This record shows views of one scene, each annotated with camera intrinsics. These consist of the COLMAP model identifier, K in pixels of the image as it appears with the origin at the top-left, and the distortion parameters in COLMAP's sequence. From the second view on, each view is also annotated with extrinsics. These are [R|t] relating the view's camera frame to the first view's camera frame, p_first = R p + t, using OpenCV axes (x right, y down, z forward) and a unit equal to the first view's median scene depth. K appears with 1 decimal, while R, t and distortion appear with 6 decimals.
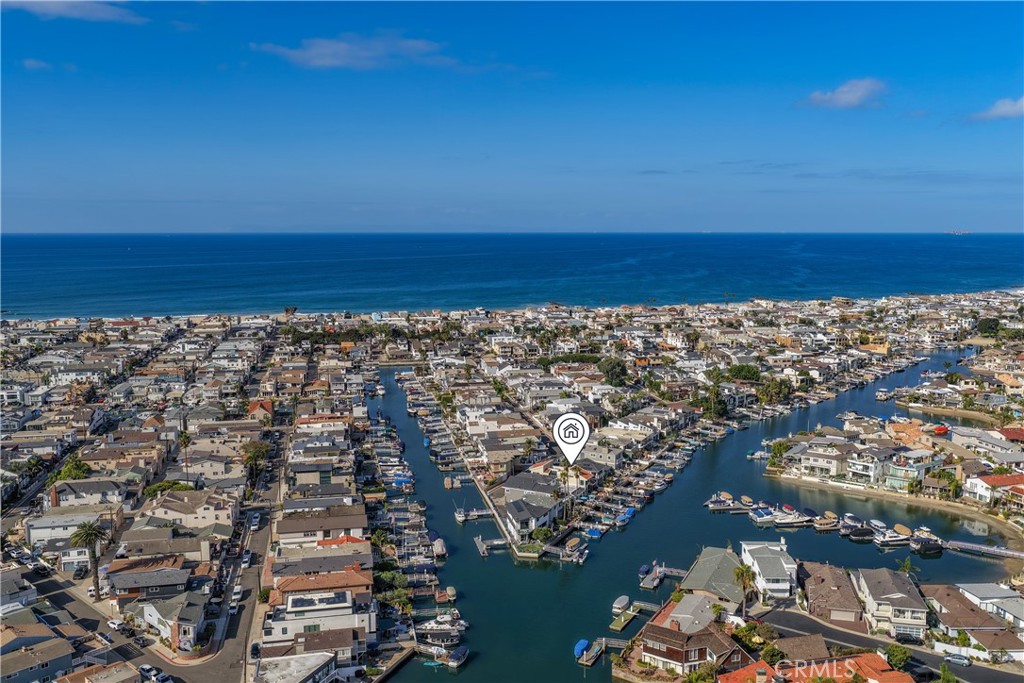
lens RADIAL K [[852.6, 0, 545.6], [0, 852.6, 365.6], [0, 0, 1]] dist [-0.010286, 0.038830]
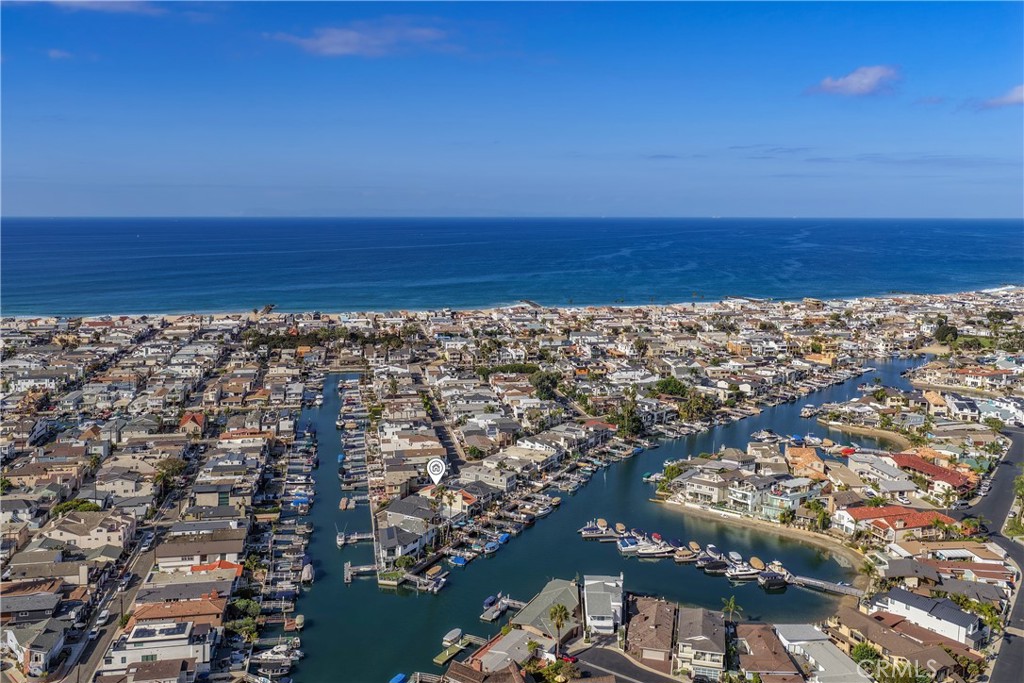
lens RADIAL K [[852.6, 0, 517.0], [0, 852.6, 336.3], [0, 0, 1]] dist [-0.010286, 0.038830]
pose [[0.998971, 0.009892, -0.044261, 0.118843], [-0.010555, 0.999835, -0.014770, -0.045952], [0.044107, 0.015222, 0.998911, -0.039070]]
